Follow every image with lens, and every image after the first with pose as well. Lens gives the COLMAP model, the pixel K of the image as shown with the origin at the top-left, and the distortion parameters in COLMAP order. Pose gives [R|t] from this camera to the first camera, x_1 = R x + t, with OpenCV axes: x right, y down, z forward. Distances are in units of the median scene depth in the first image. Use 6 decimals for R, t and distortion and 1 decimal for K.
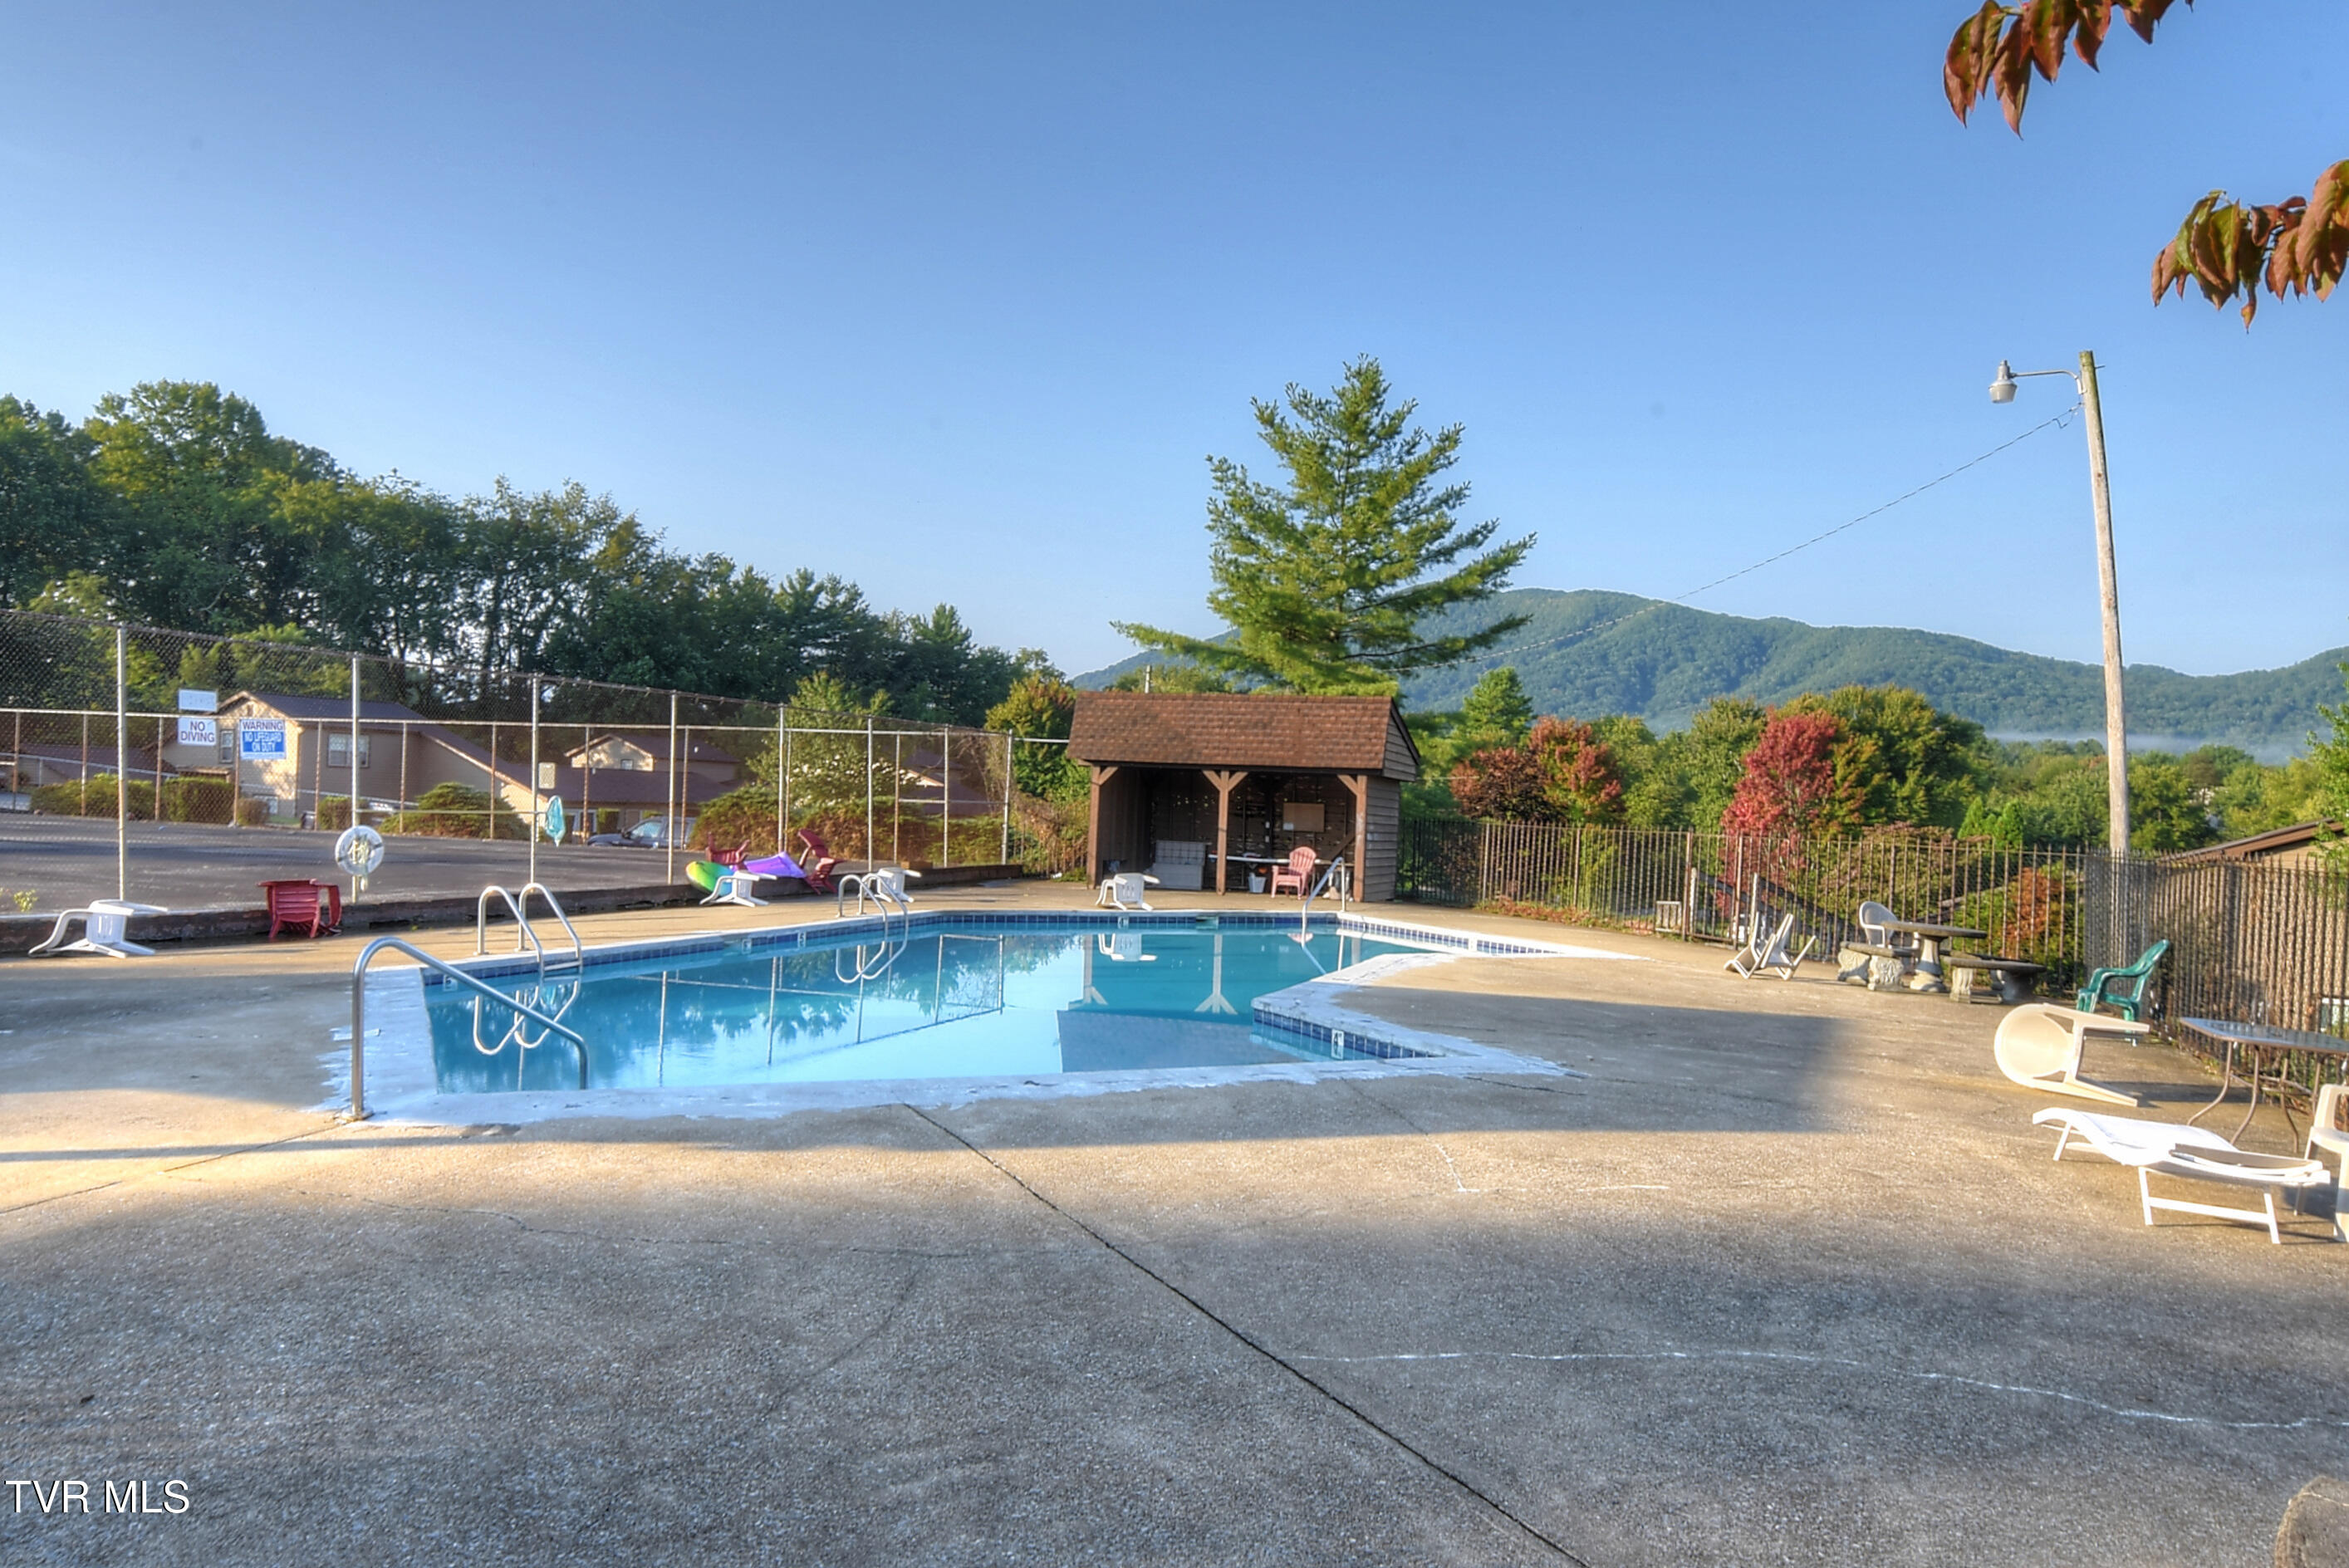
lens RADIAL K [[1645.7, 0, 1176.0], [0, 1645.7, 795.3], [0, 0, 1]] dist [-0.007486, -0.000685]
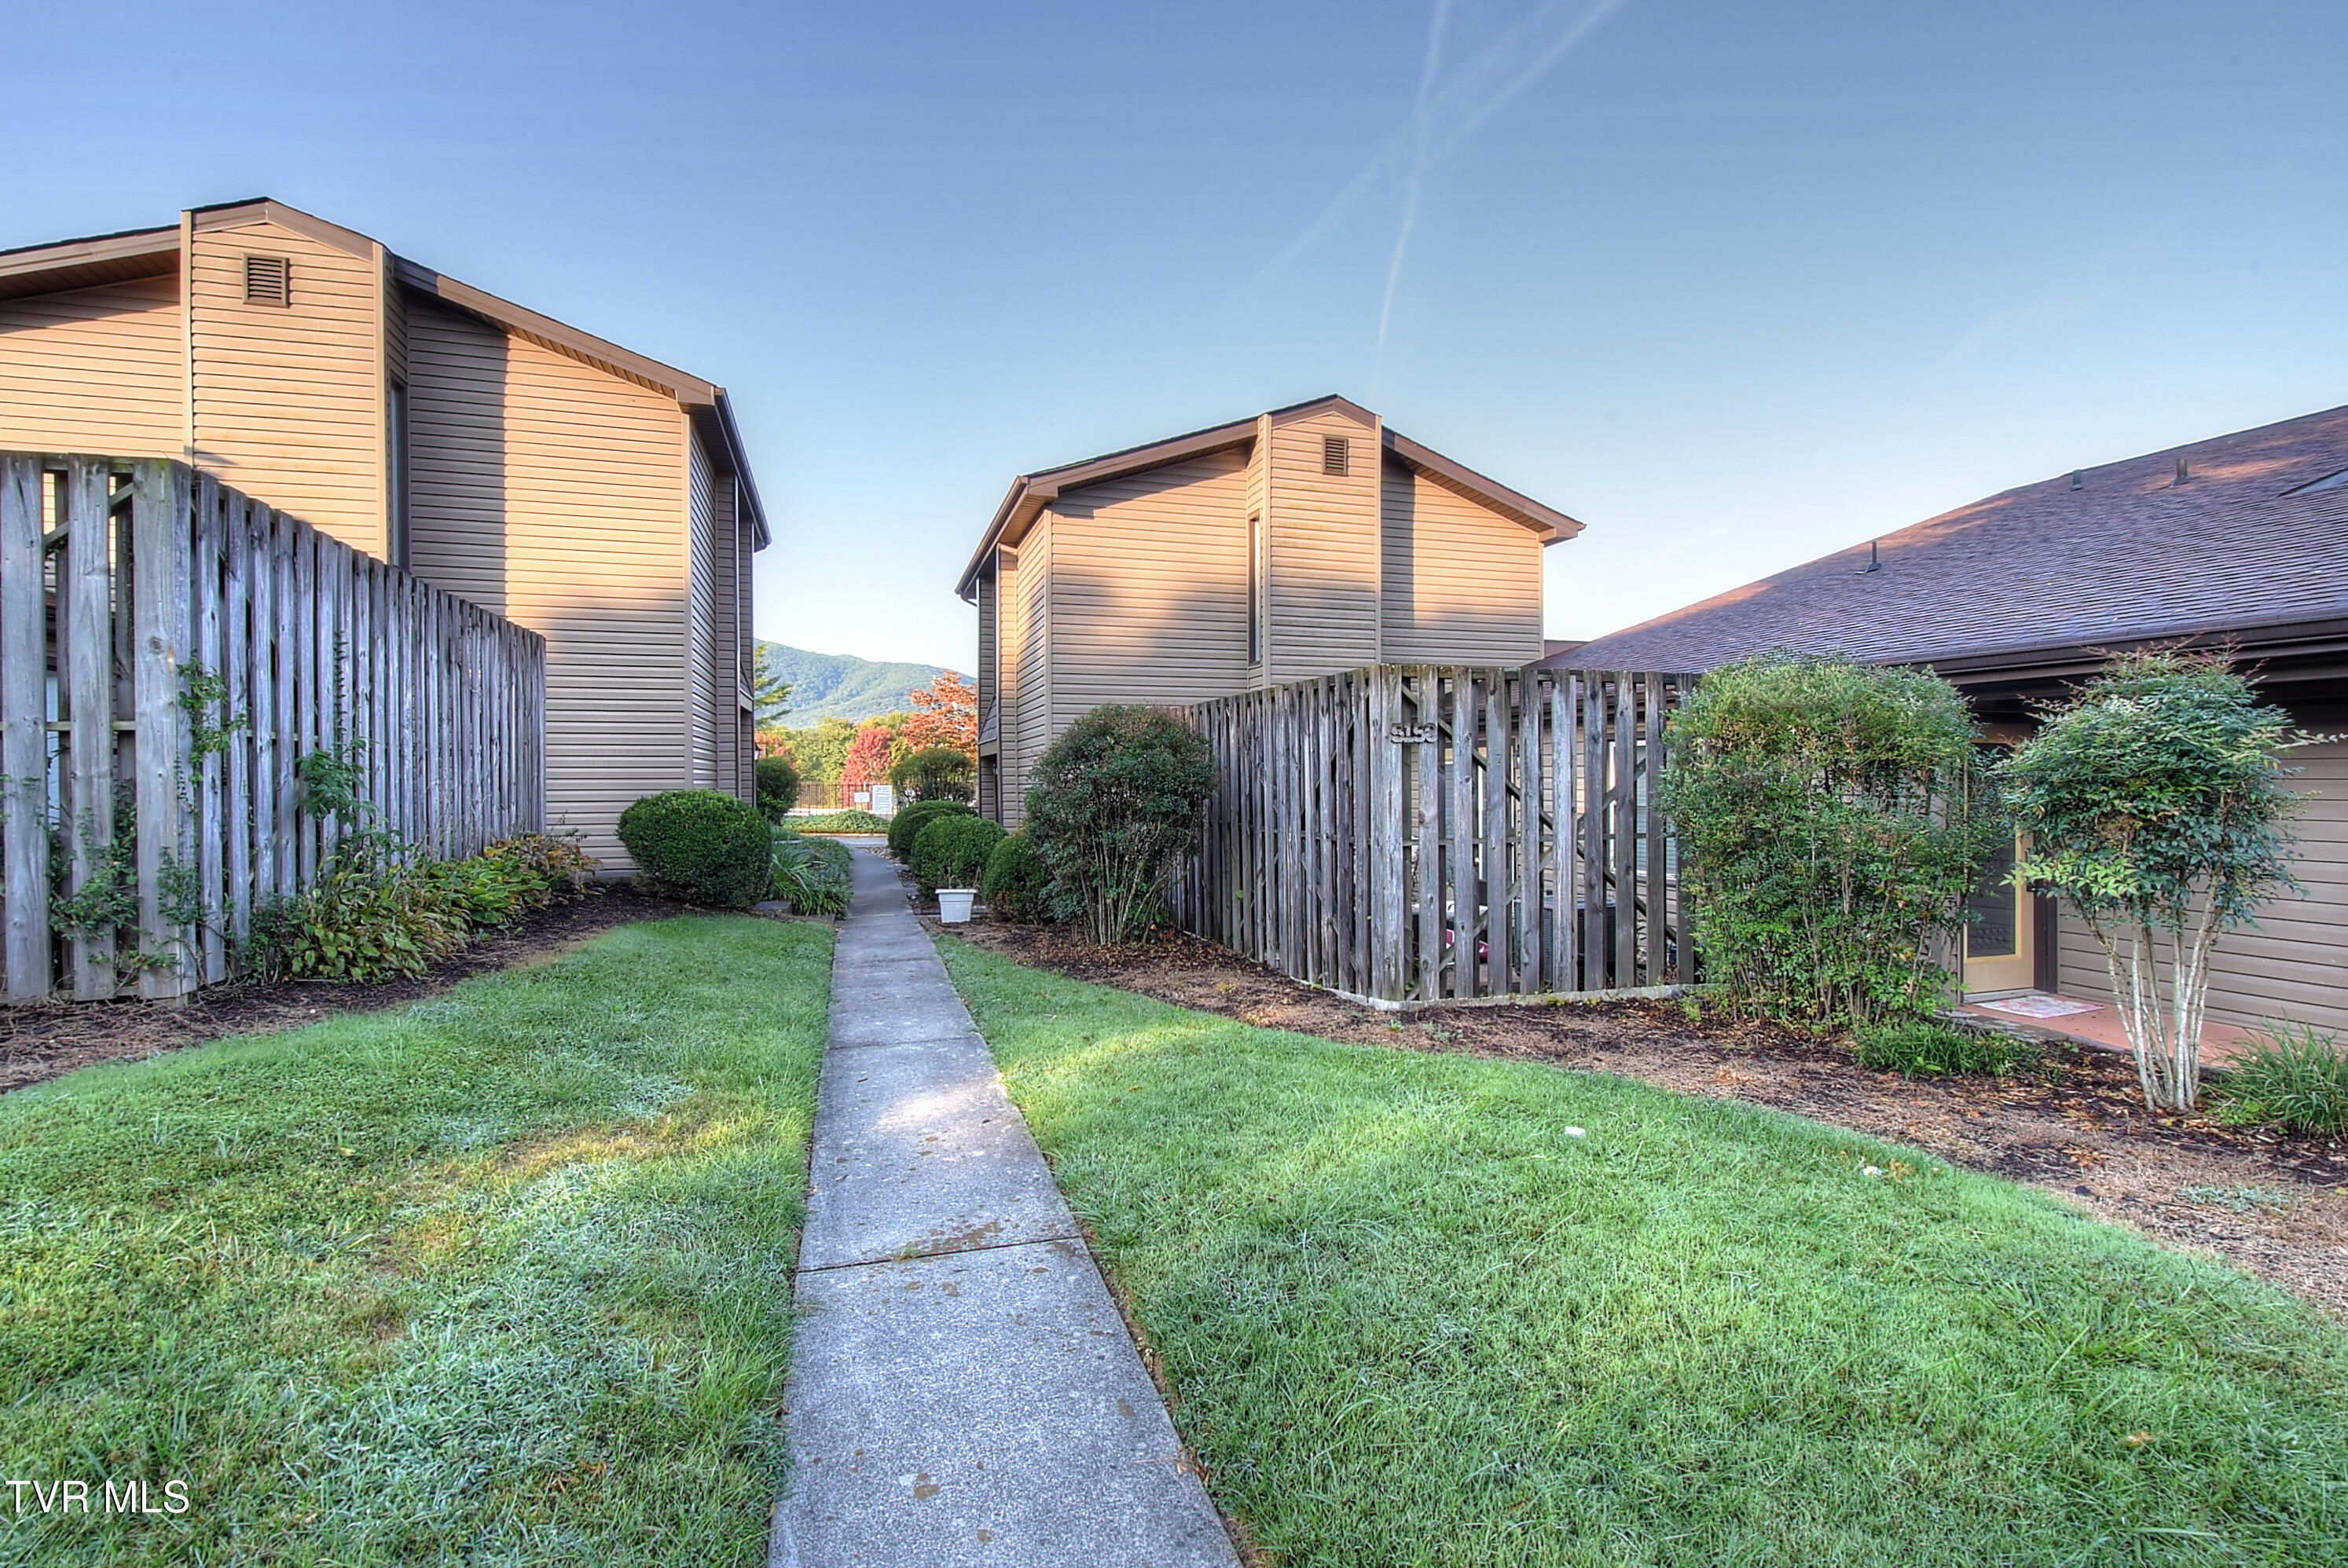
lens RADIAL K [[1028.9, 0, 1177.8], [0, 1028.9, 781.2], [0, 0, 1]] dist [-0.002790, -0.000423]
pose [[0.789800, -0.043571, 0.611815, -0.122690], [0.032786, 0.999047, 0.028823, -0.005307], [-0.612488, -0.002706, 0.790476, -0.283449]]
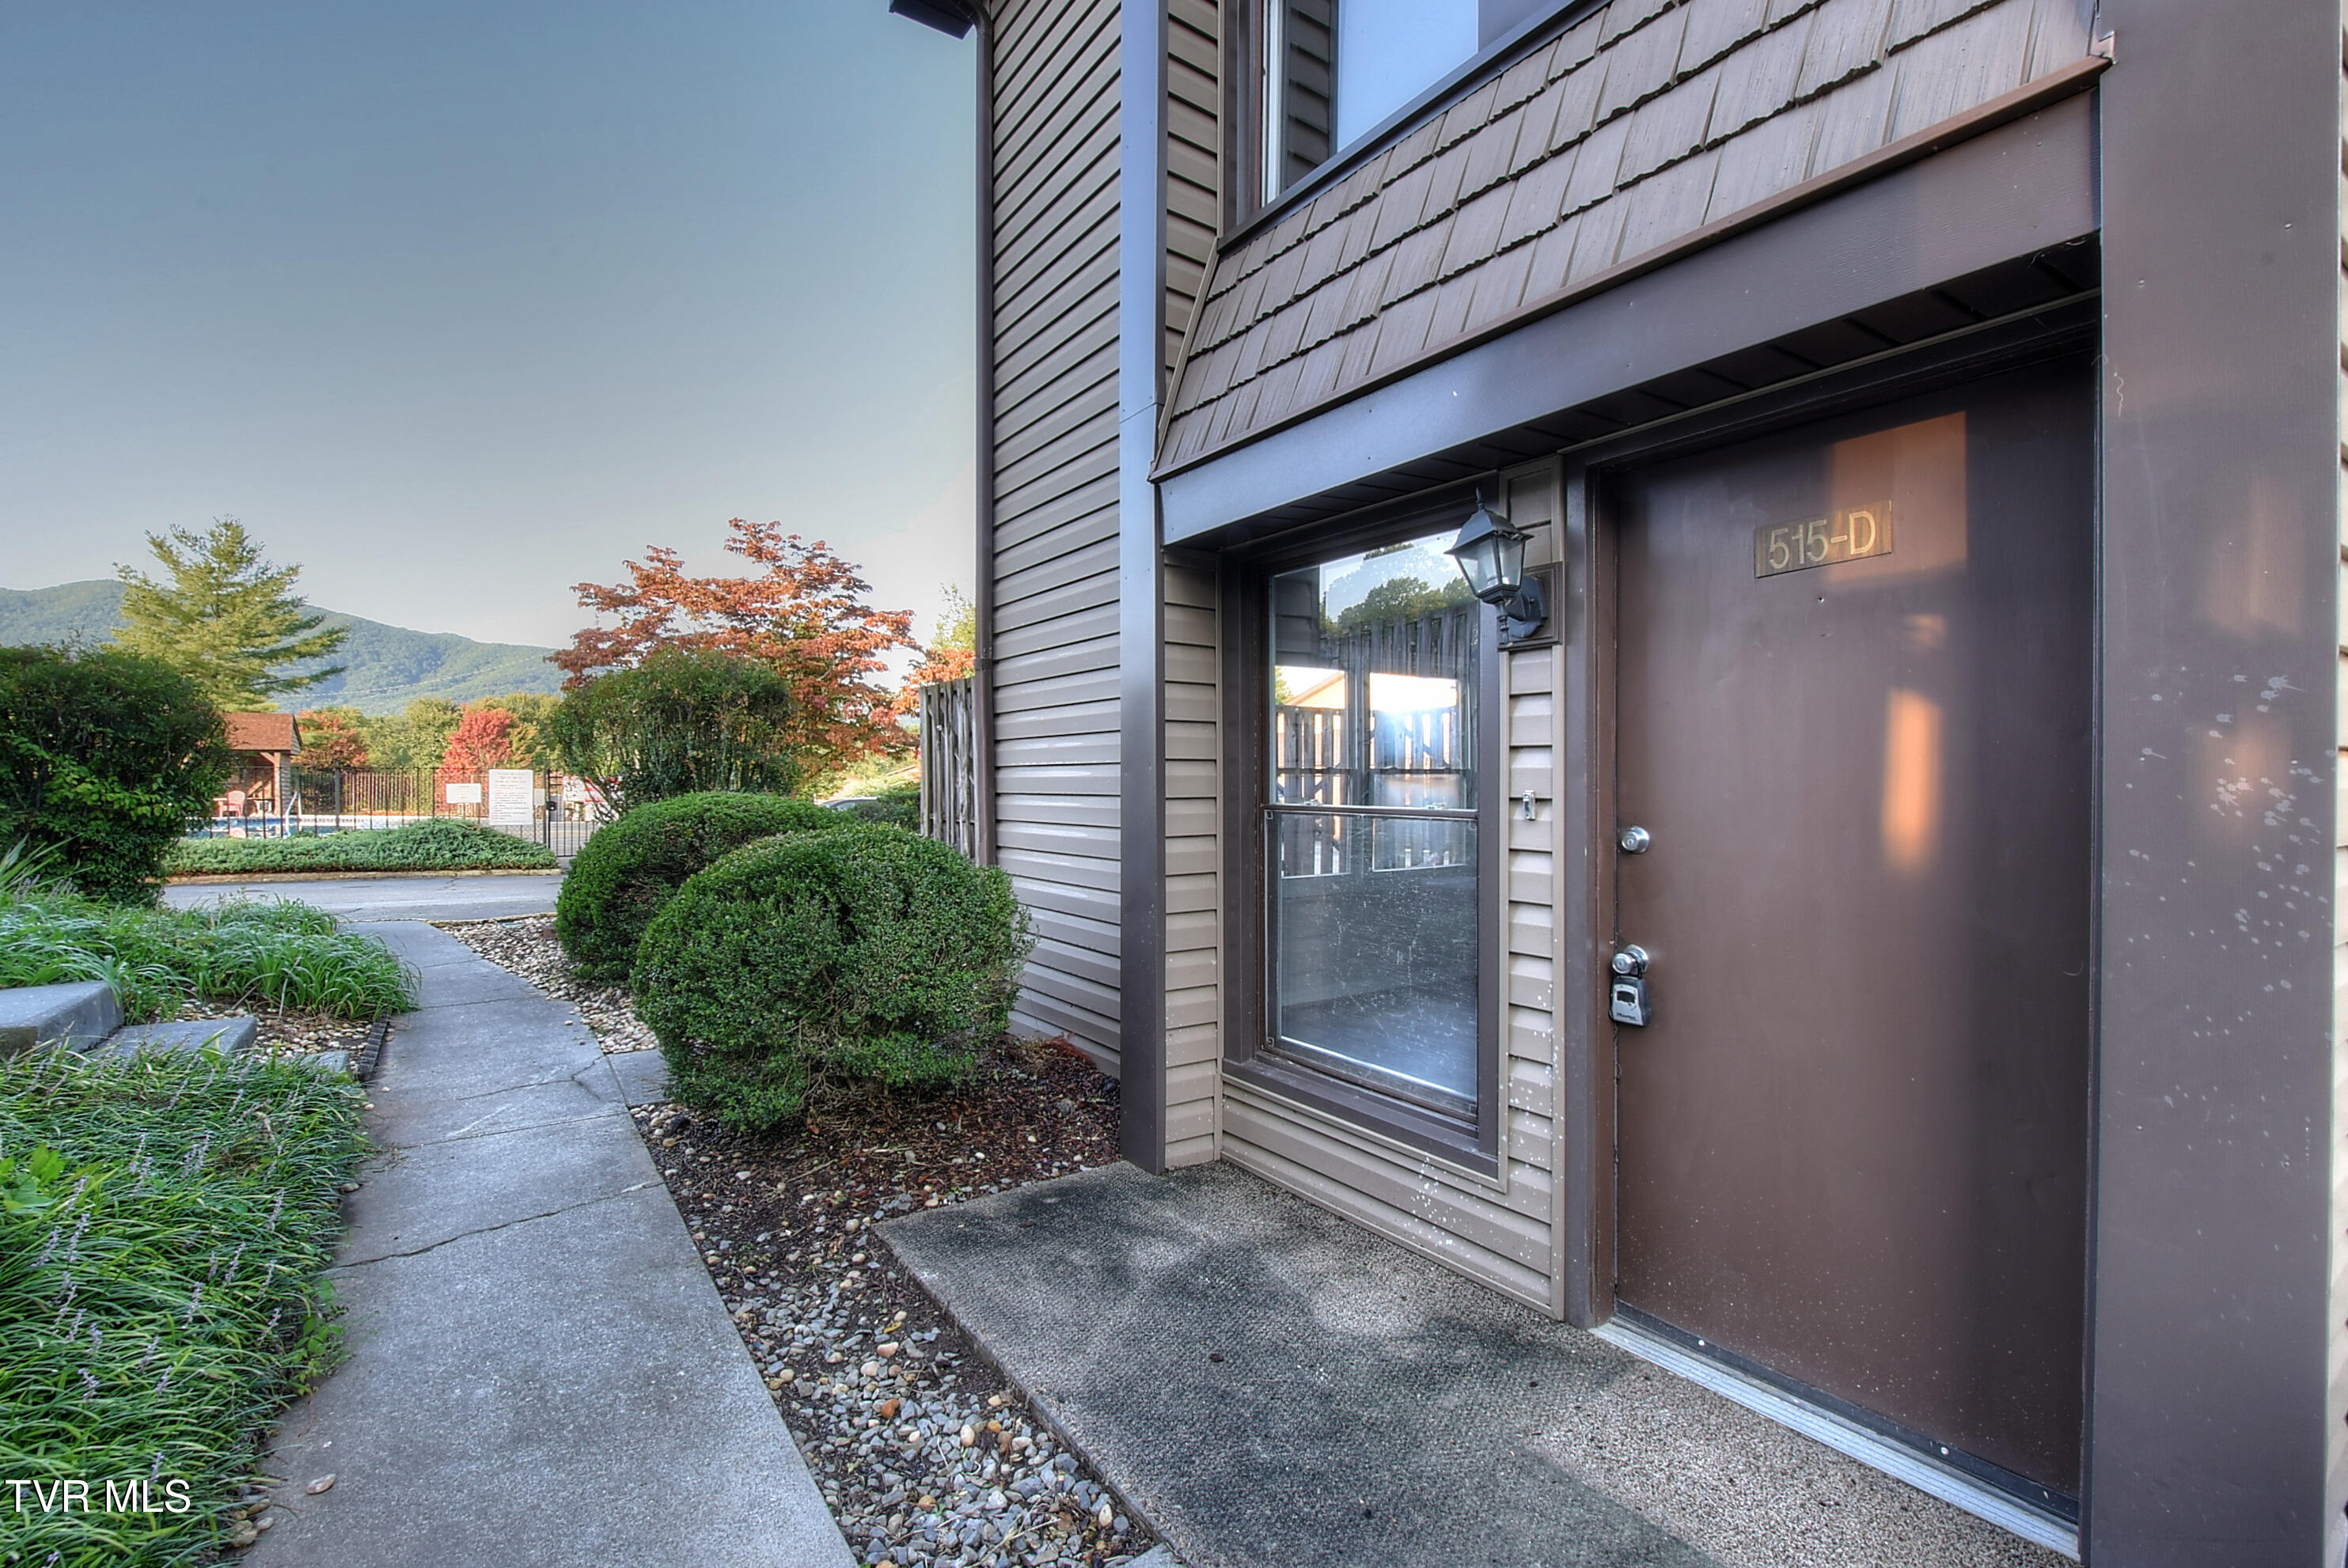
lens RADIAL K [[1028.9, 0, 1167.5], [0, 1028.9, 792.2], [0, 0, 1]] dist [-0.002790, -0.000423]
pose [[0.575198, -0.046951, 0.816665, -0.075464], [0.018673, 0.998845, 0.044273, 0.000123], [-0.817801, -0.010216, 0.575411, -0.159175]]
